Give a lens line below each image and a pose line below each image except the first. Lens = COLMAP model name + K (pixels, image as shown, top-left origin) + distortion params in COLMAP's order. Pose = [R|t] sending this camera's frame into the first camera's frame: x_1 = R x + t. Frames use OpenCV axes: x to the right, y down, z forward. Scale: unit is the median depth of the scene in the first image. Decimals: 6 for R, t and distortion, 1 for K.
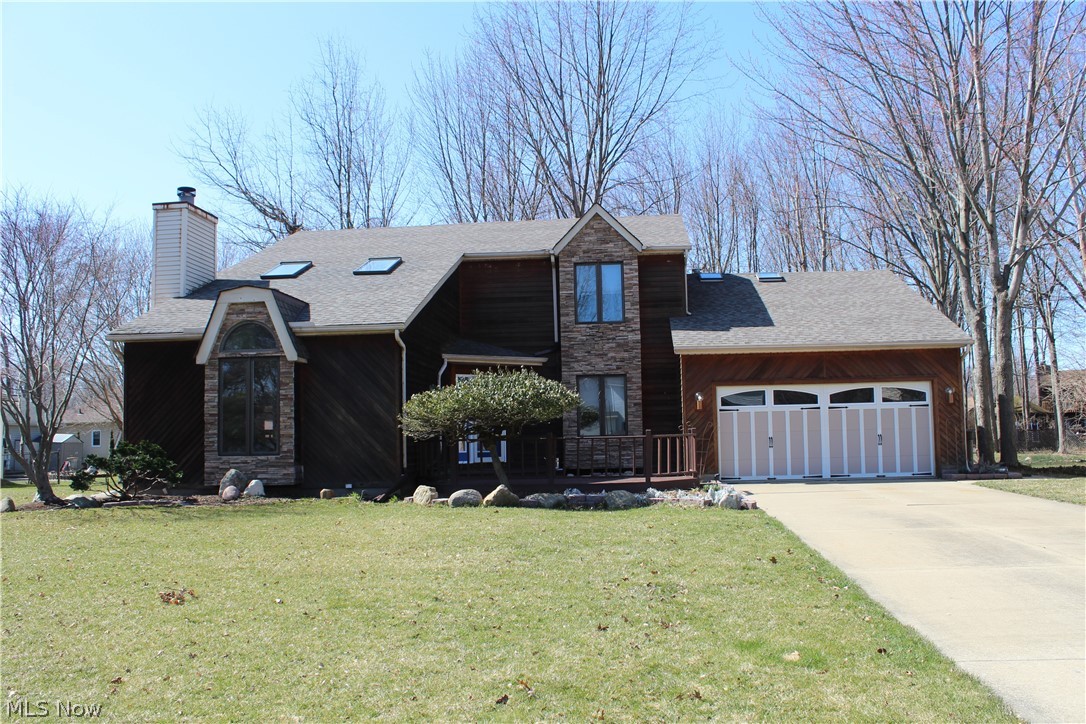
lens RADIAL K [[913.3, 0, 546.1], [0, 913.3, 364.8], [0, 0, 1]] dist [-0.186450, 0.253264]
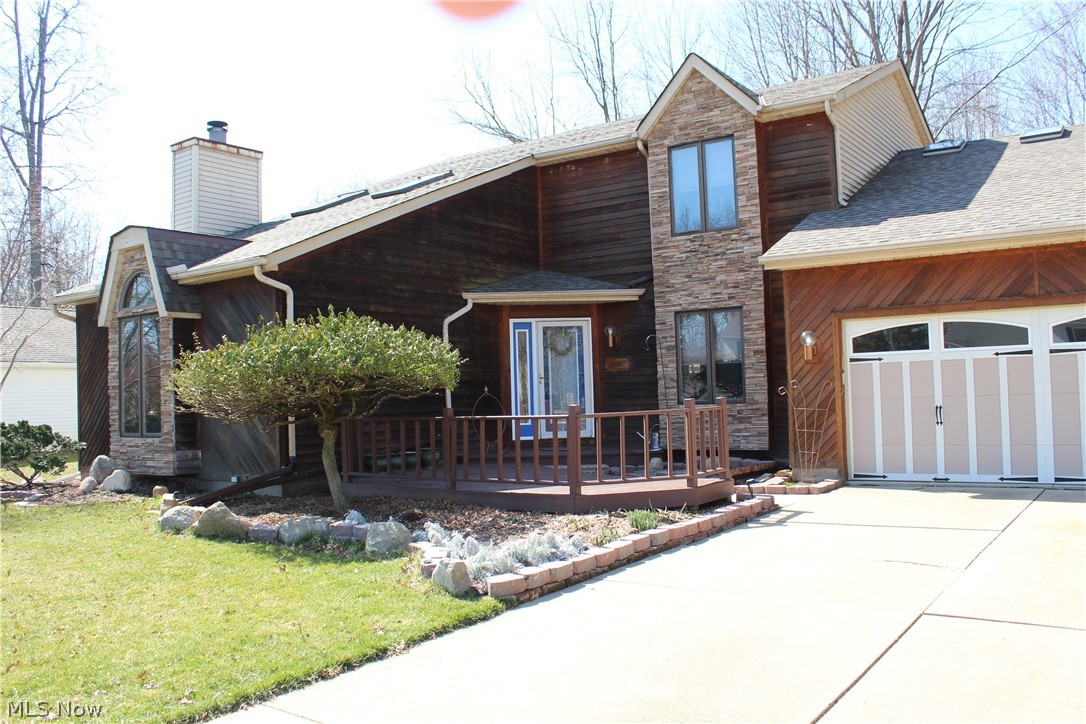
lens RADIAL K [[913.3, 0, 546.1], [0, 913.3, 364.8], [0, 0, 1]] dist [-0.186450, 0.253264]
pose [[0.870019, -0.024070, -0.492431, 0.301739], [0.054518, 0.997379, 0.047570, 0.014461], [0.489995, -0.068233, 0.869050, 0.389426]]
